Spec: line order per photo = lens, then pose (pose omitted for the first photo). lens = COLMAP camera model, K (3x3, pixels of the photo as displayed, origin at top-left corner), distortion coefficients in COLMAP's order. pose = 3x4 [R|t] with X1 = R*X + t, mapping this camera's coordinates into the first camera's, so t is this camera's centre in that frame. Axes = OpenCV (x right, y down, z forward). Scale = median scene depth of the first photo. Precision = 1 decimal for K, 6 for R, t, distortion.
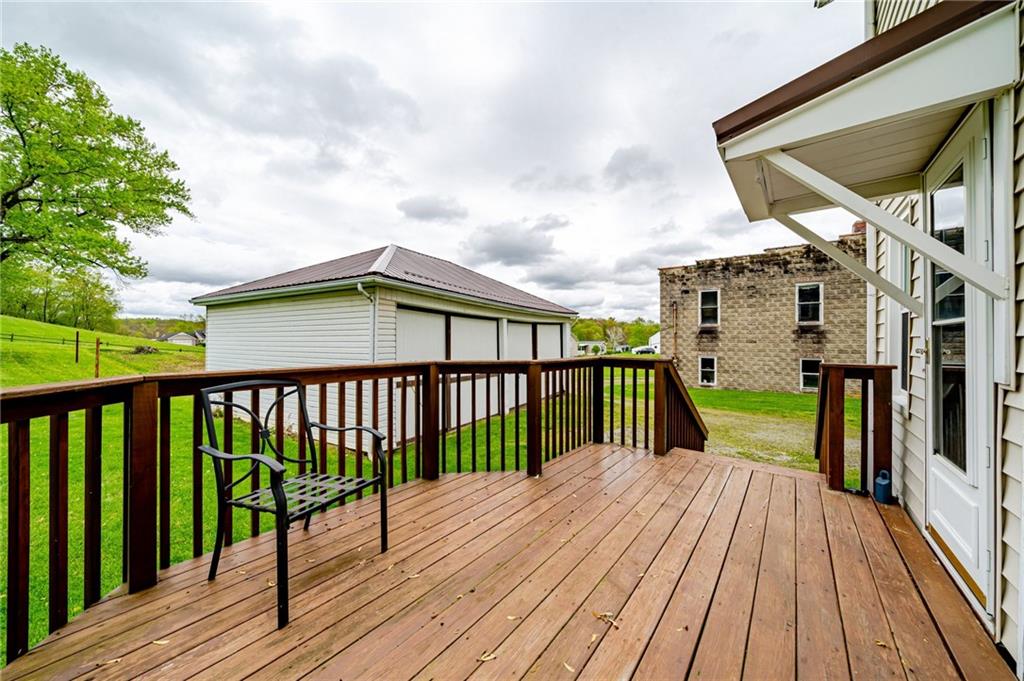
lens RADIAL K [[358.8, 0, 498.5], [0, 358.8, 328.2], [0, 0, 1]] dist [-0.000425, -0.000064]
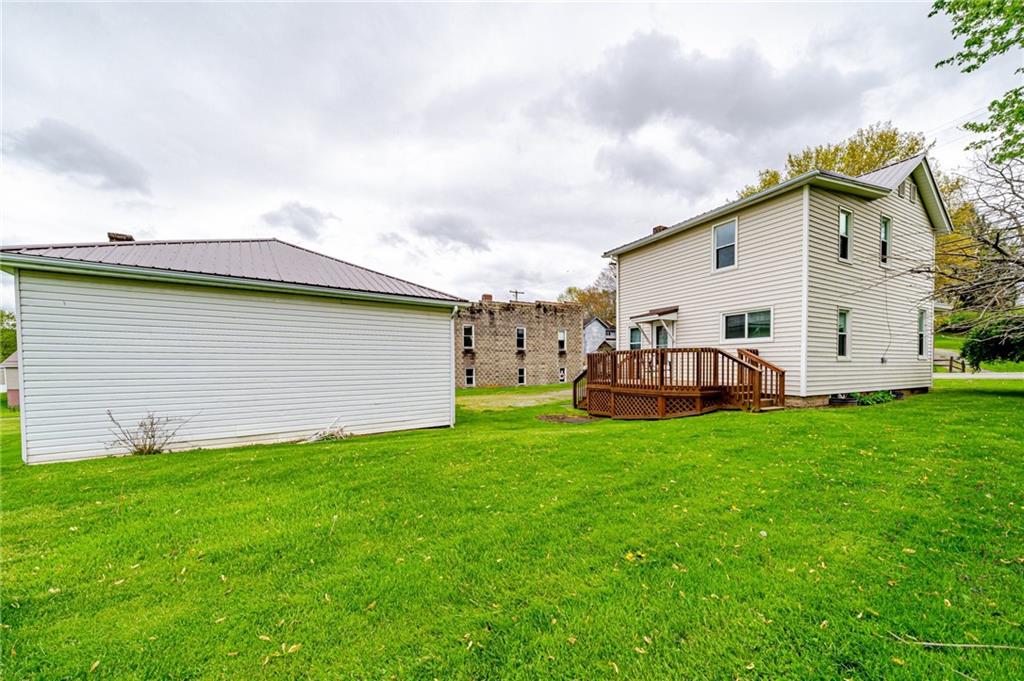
lens RADIAL K [[379.5, 0, 513.6], [0, 379.5, 363.1], [0, 0, 1]] dist [-0.000590, -0.000043]
pose [[0.384838, -0.001388, 0.922983, -0.689918], [-0.022987, 0.999674, 0.011088, 0.032413], [-0.922698, -0.025483, 0.384681, 0.080456]]
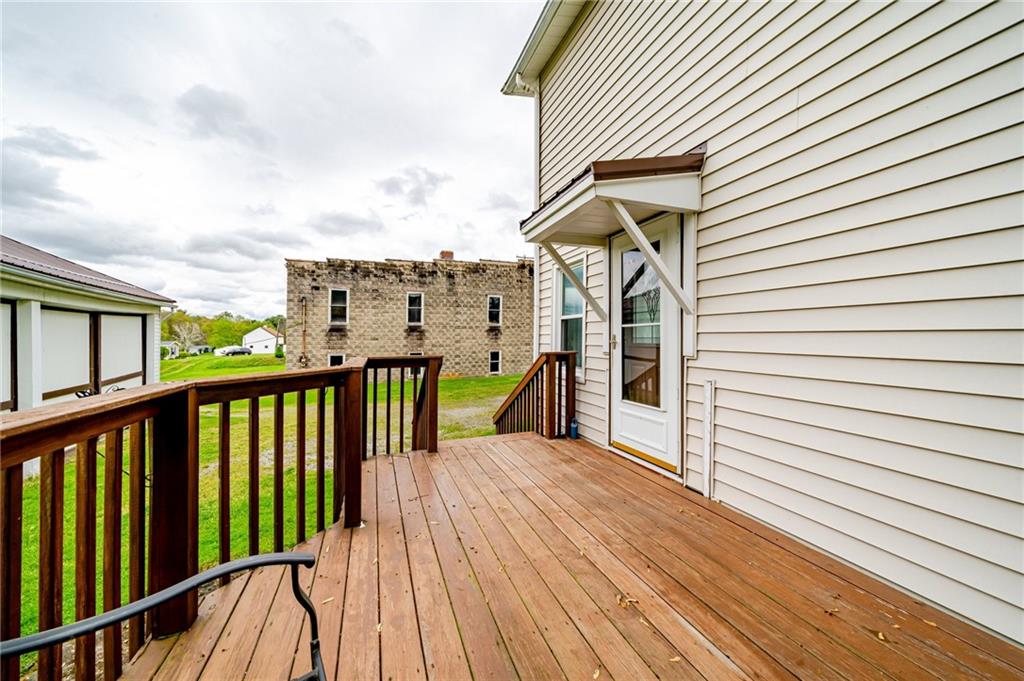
lens RADIAL K [[362.6, 0, 508.8], [0, 362.6, 335.7], [0, 0, 1]] dist [0.013626, 0.000014]
pose [[0.503651, -0.003117, 0.863901, -0.066483], [-0.019935, 0.999685, 0.015229, 0.001406], [-0.863677, -0.024892, 0.503431, 0.064338]]
